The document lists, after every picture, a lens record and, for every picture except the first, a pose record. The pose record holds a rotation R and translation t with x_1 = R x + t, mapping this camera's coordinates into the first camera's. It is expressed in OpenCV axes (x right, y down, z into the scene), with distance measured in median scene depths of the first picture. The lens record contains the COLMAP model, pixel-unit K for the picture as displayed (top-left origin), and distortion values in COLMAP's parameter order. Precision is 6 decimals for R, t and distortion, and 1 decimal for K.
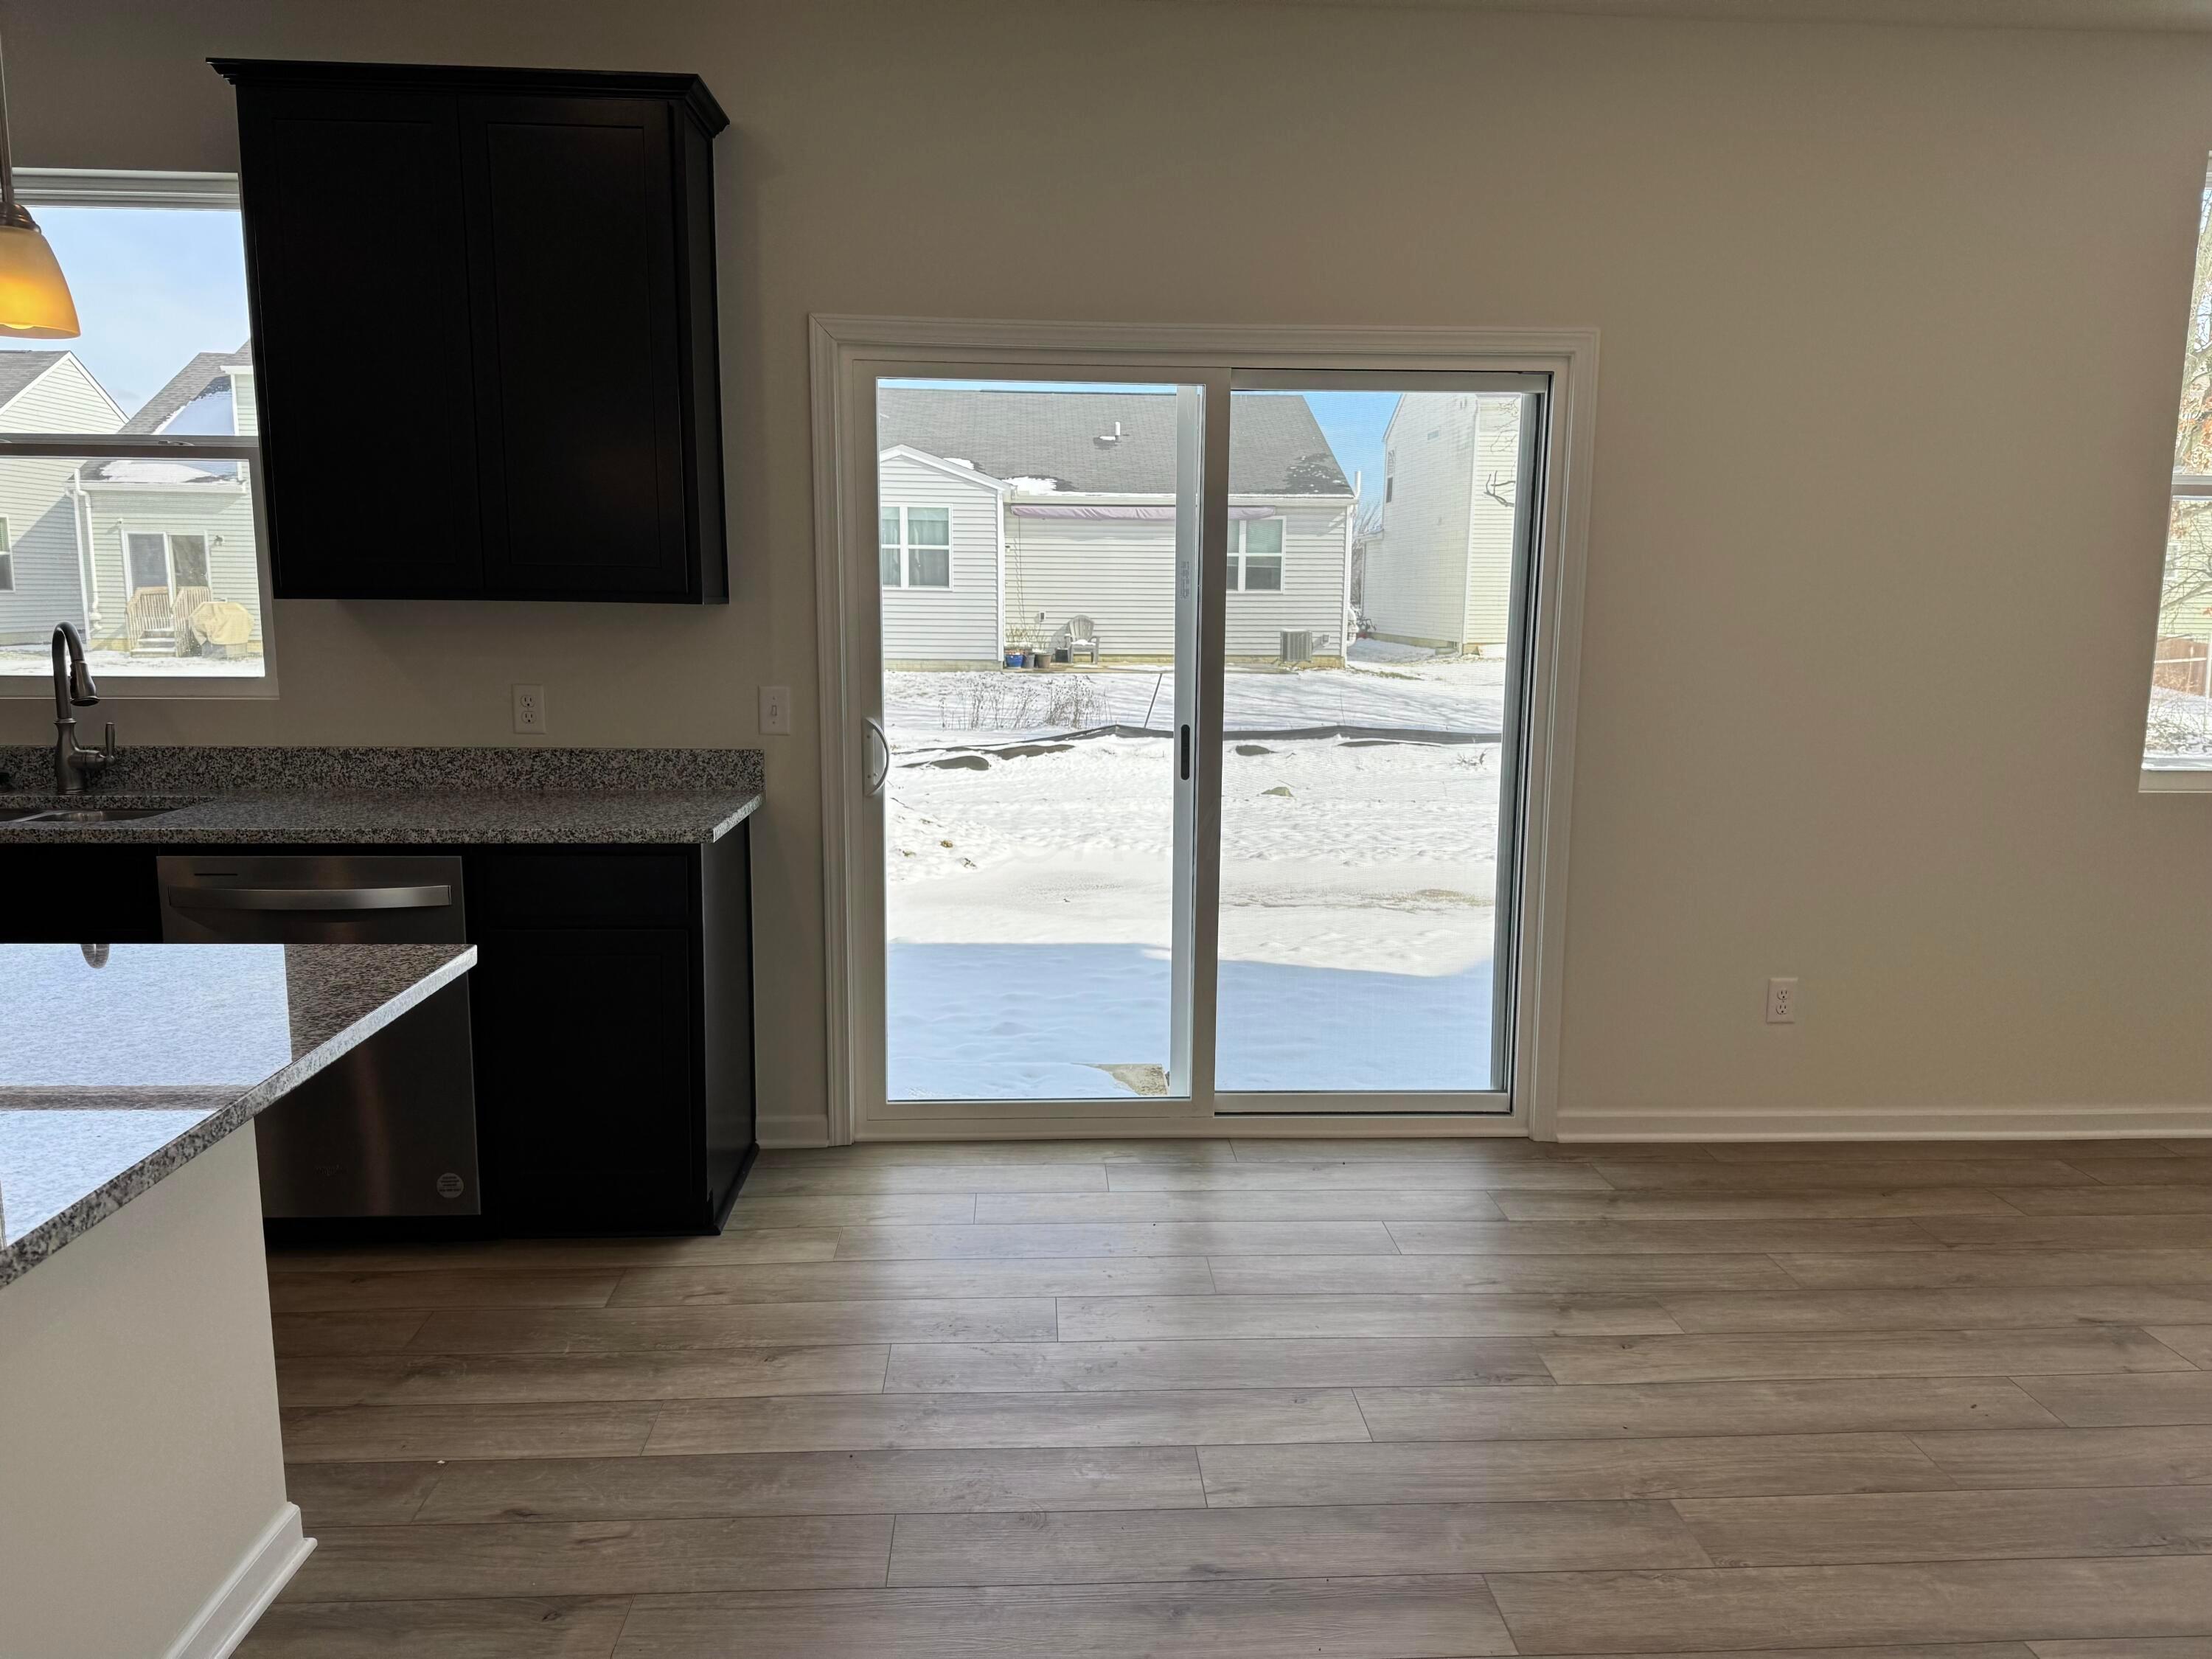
lens RADIAL K [[1567.1, 0, 1106.0], [0, 1567.1, 829.5], [0, 0, 1]] dist [0.020306, -0.025552]
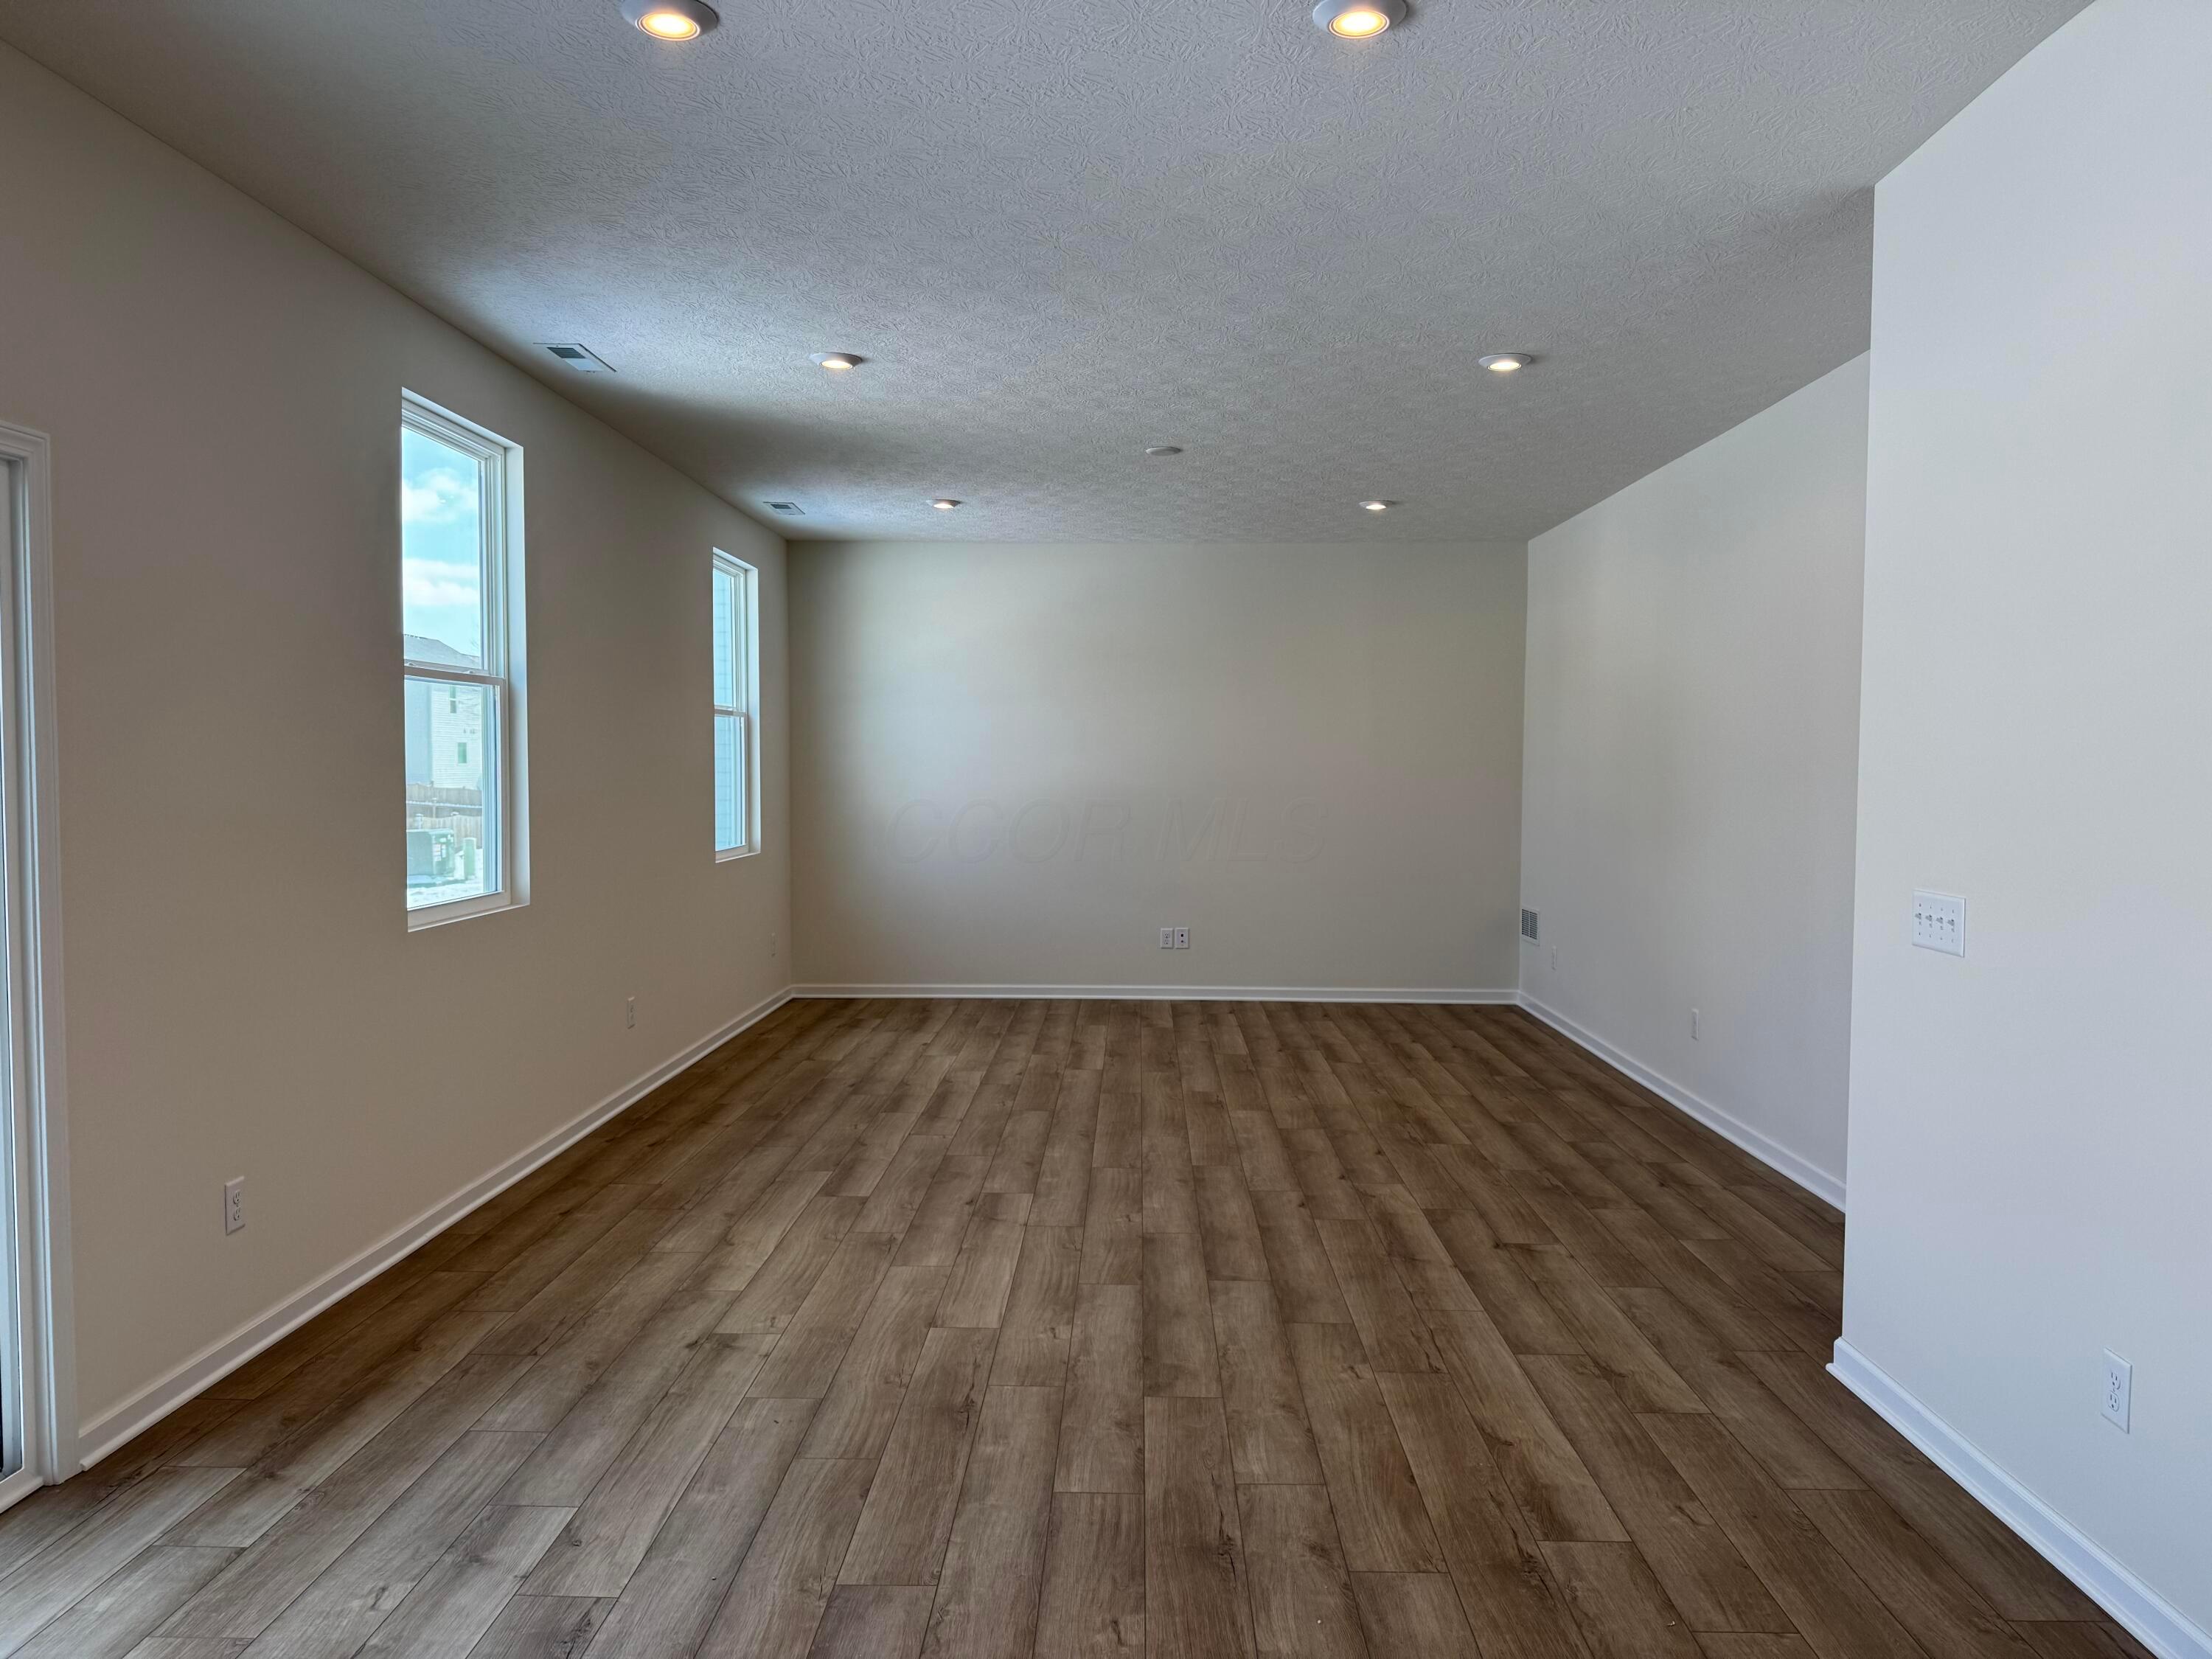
lens RADIAL K [[1567.1, 0, 1106.0], [0, 1567.1, 829.5], [0, 0, 1]] dist [0.020306, -0.025552]
pose [[0.077123, -0.049792, 0.995777, -0.239488], [0.154019, 0.987358, 0.037443, -0.034401], [-0.985053, 0.150481, 0.083817, 0.230772]]
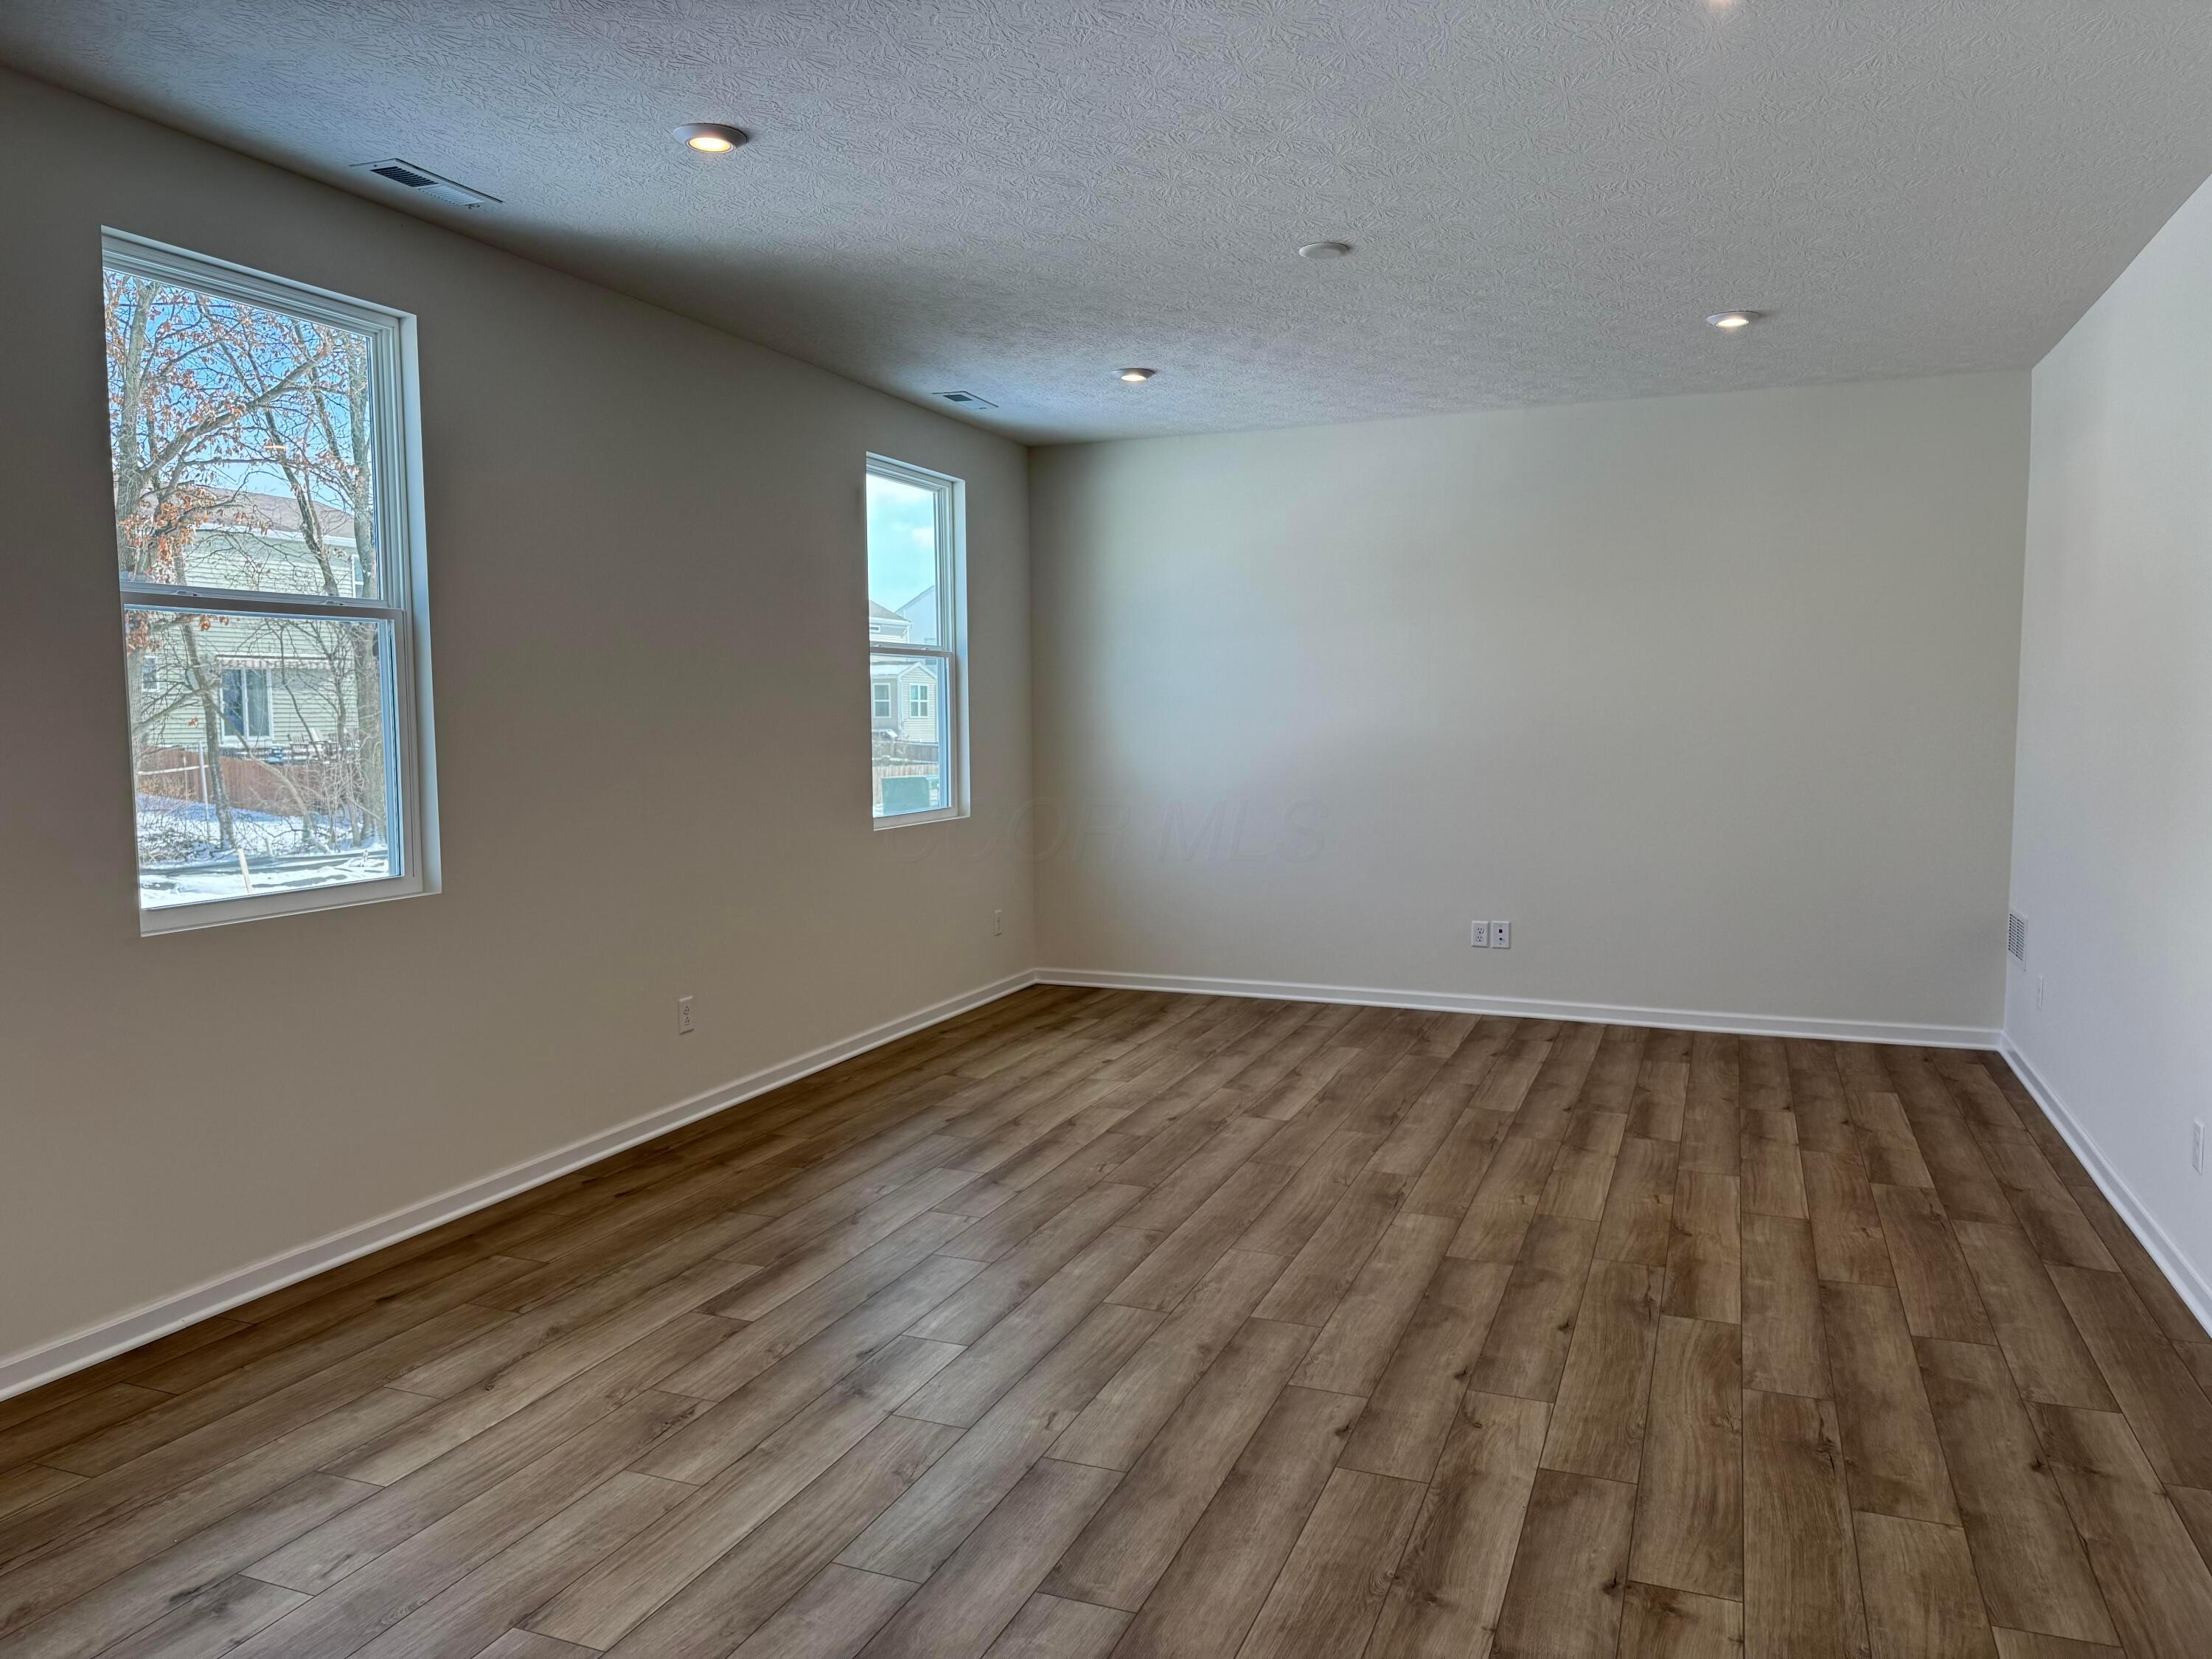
lens RADIAL K [[1567.0, 0, 1111.6], [0, 1567.0, 854.4], [0, 0, 1]] dist [-0.012364, 0.005902]
pose [[0.421739, -0.098085, 0.901396, 0.059426], [0.145795, 0.988532, 0.039353, -0.014036], [-0.894919, 0.114822, 0.431203, 0.075686]]
